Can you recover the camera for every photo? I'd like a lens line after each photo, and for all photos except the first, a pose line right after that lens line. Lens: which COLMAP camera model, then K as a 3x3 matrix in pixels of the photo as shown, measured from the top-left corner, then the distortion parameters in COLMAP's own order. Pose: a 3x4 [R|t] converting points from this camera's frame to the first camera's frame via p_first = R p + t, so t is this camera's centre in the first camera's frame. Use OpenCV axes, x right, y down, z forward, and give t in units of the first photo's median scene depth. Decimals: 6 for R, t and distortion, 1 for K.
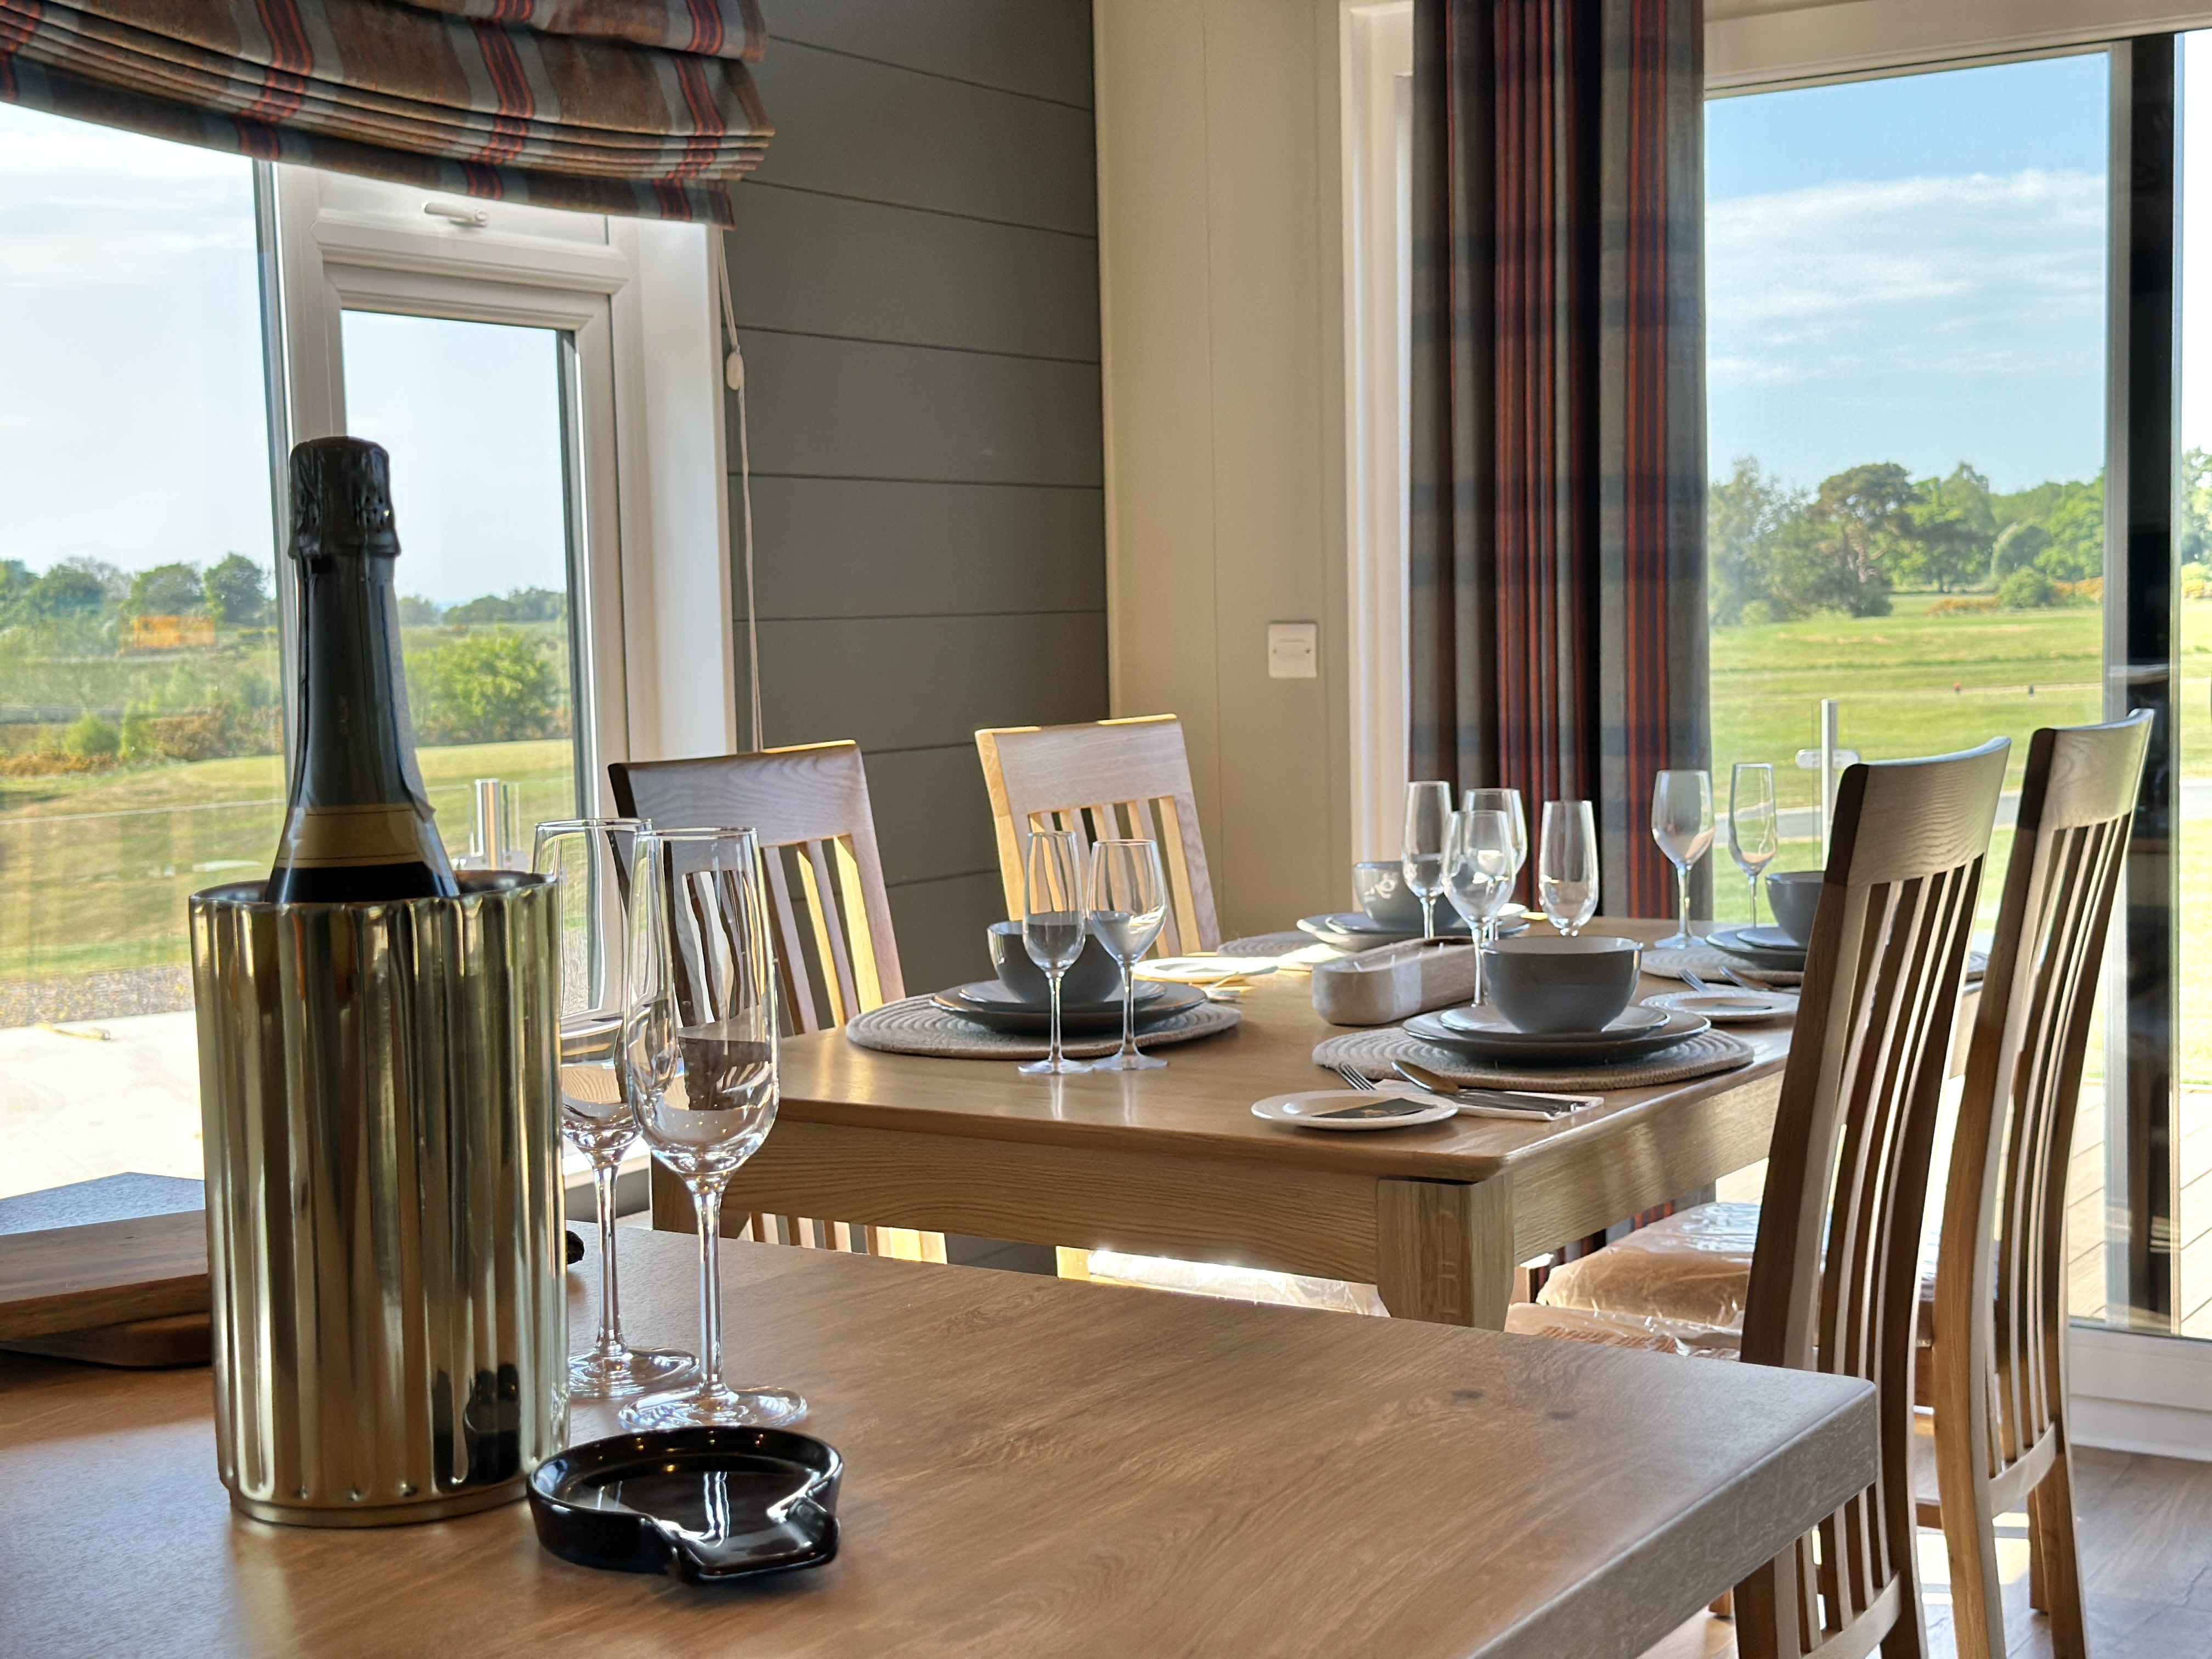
lens RADIAL K [[3066.3, 0, 1100.1], [0, 3066.3, 835.7], [0, 0, 1]] dist [0.139192, 0.000000]
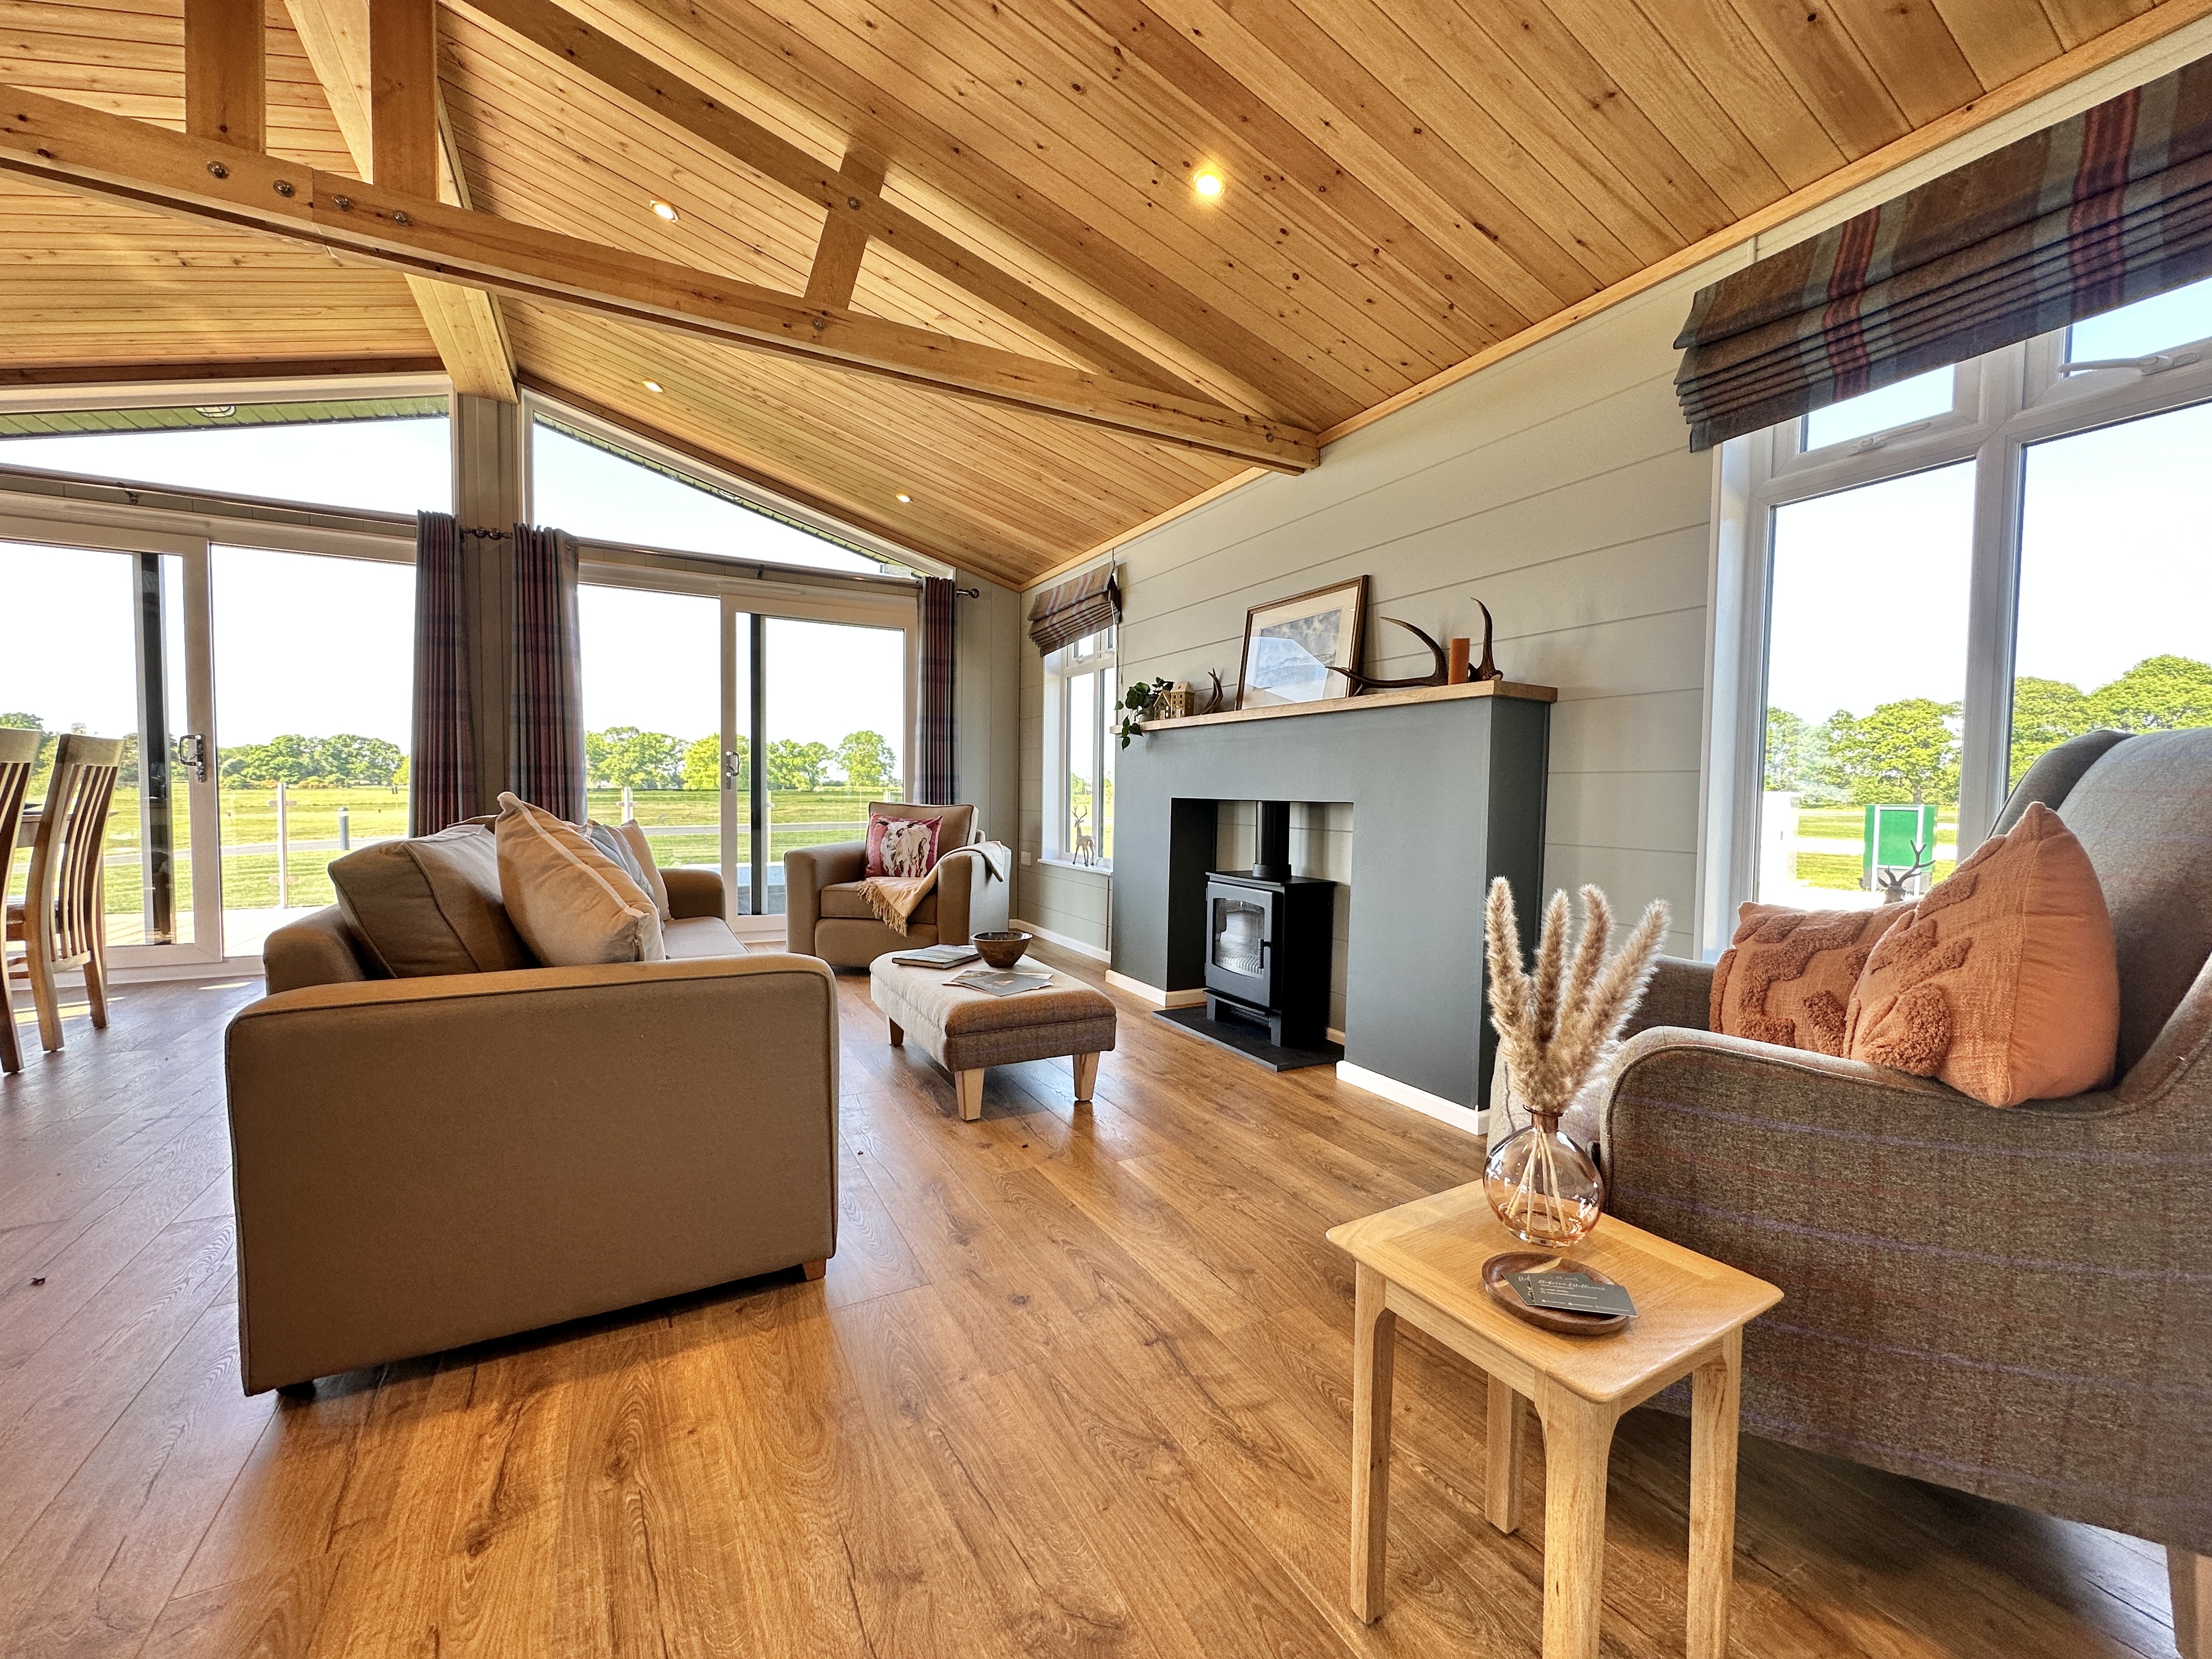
lens RADIAL K [[879.1, 0, 1104.6], [0, 879.1, 828.7], [0, 0, 1]] dist [-0.005589, 0.001033]
pose [[0.481531, -0.008806, 0.876385, 0.006940], [0.043082, 0.998979, -0.013633, 0.096512], [-0.875369, 0.044321, 0.481419, -0.338895]]
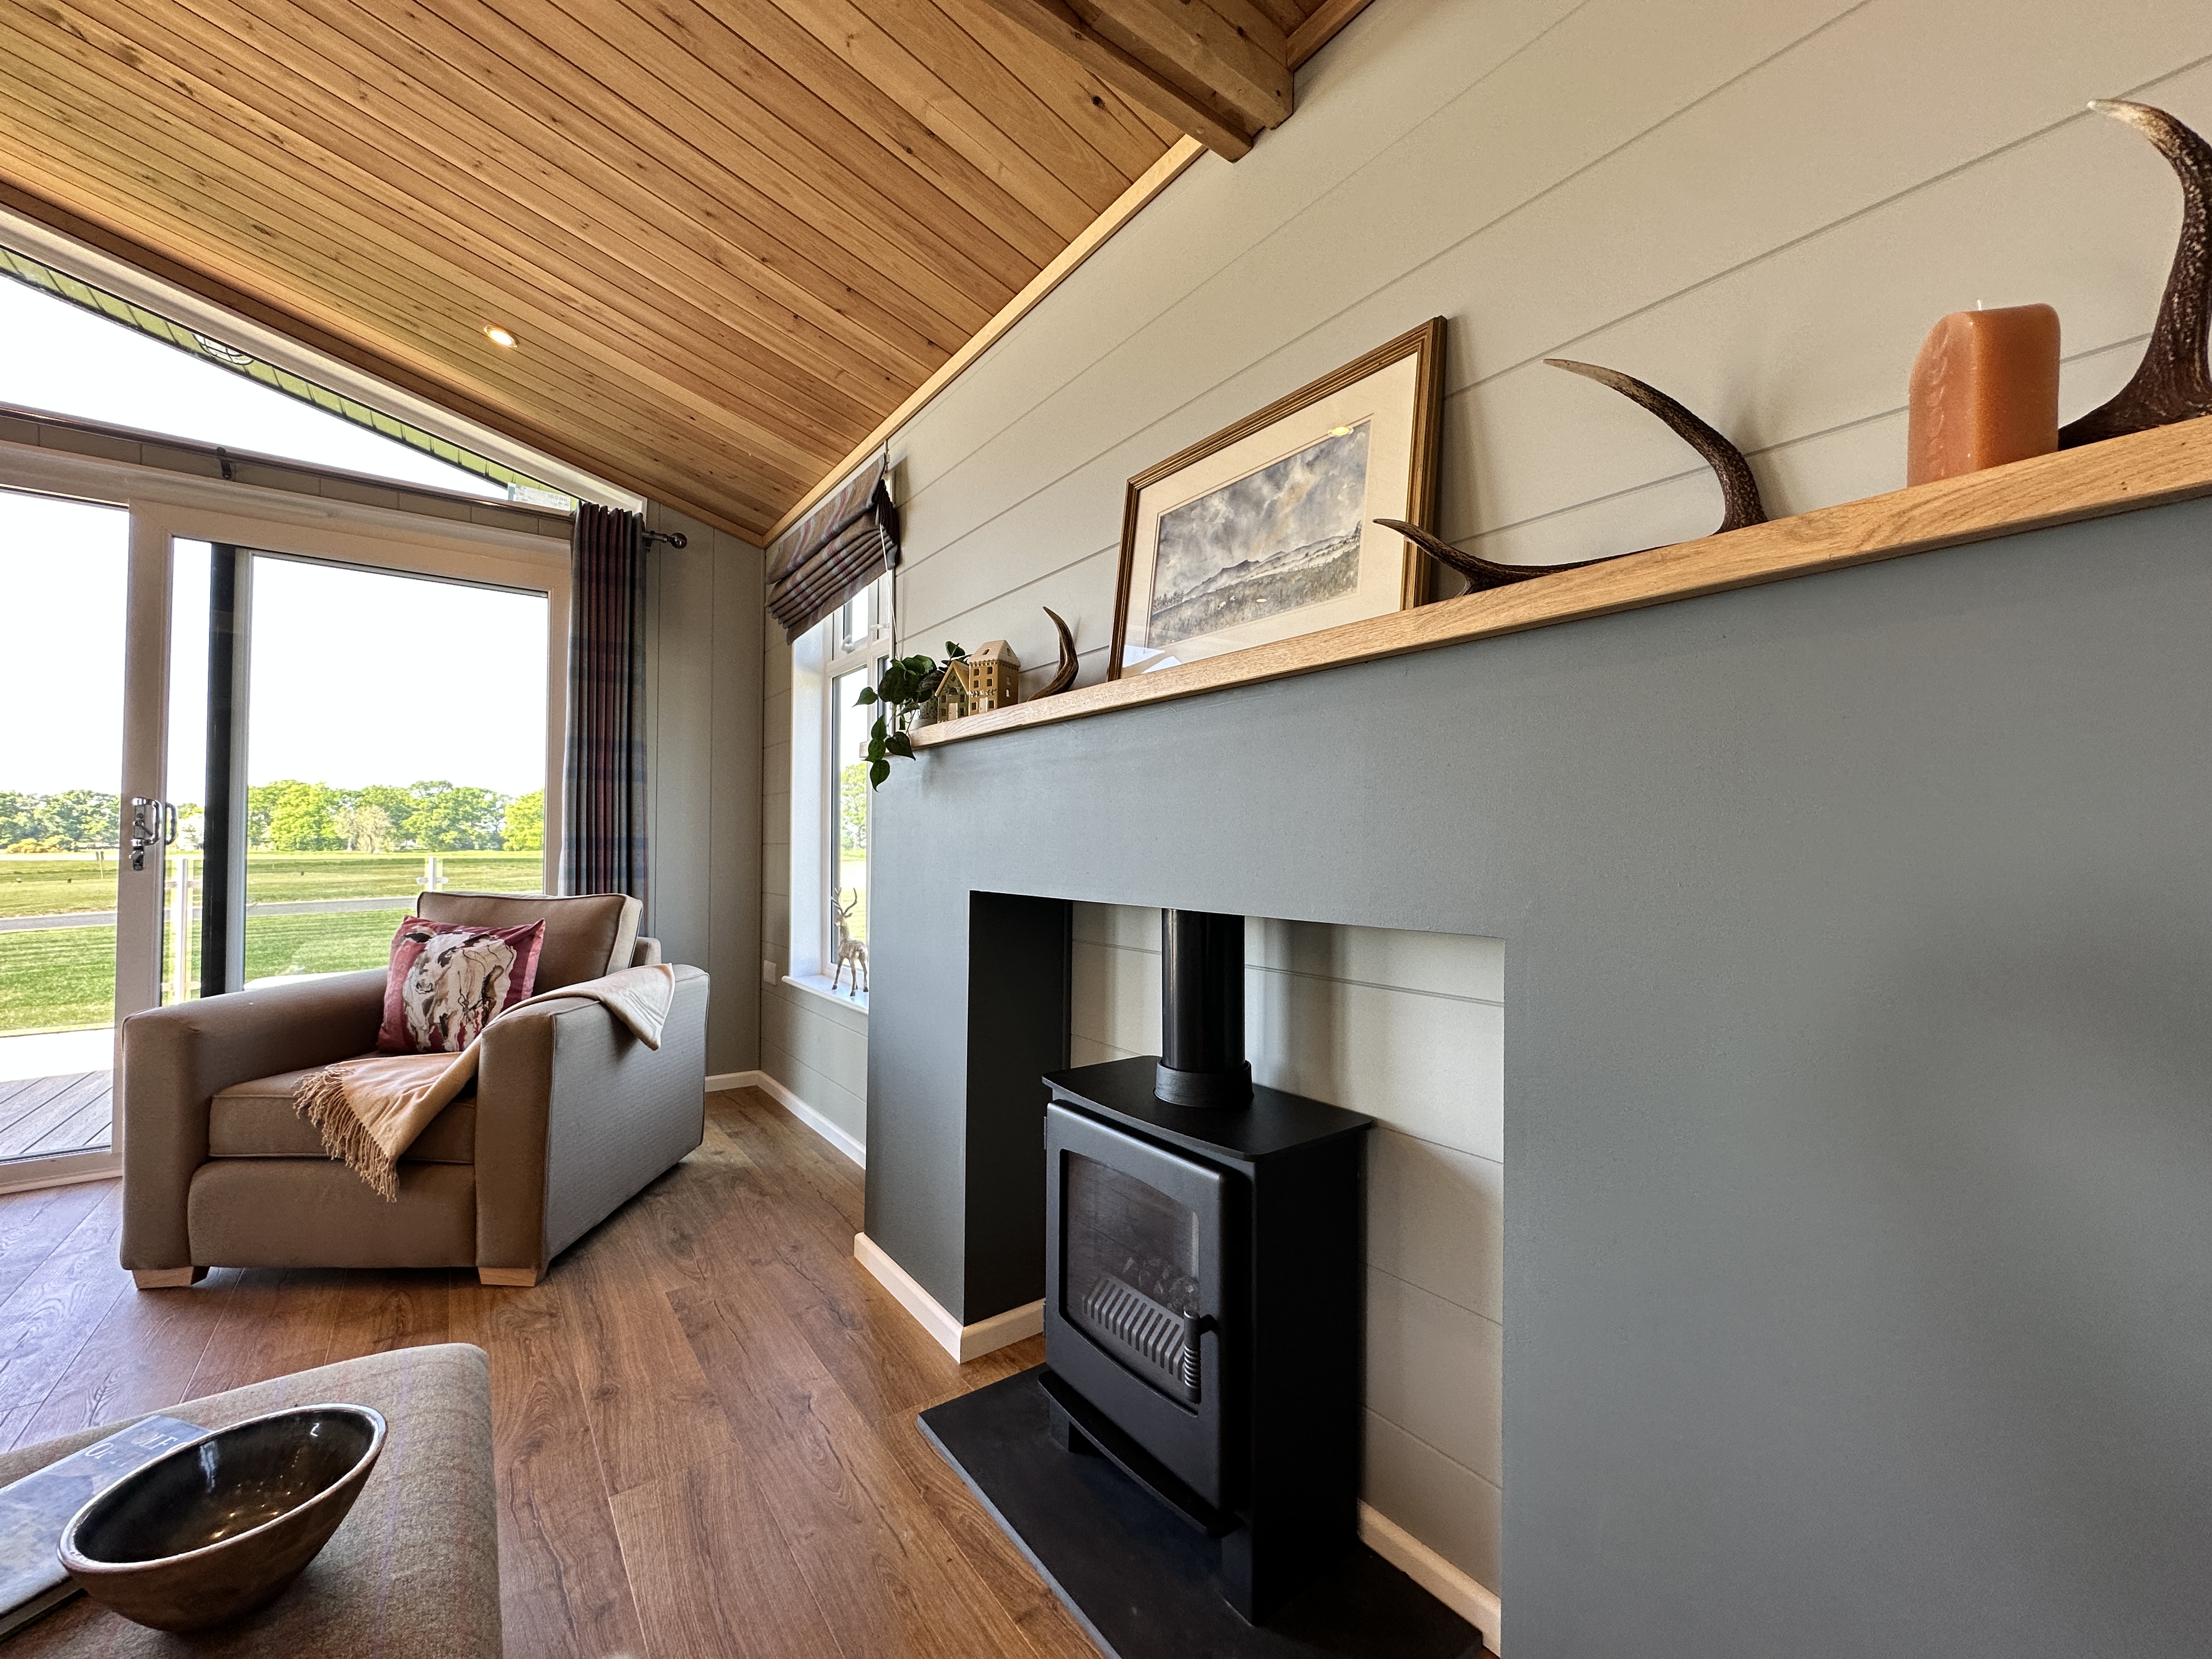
lens RADIAL K [[879.1, 0, 1104.3], [0, 879.1, 829.2], [0, 0, 1]] dist [-0.005589, 0.001033]
pose [[0.346399, 0.041391, 0.937174, 0.482319], [0.061385, 0.995885, -0.066673, 0.056926], [-0.936077, 0.080623, 0.342433, -0.161704]]
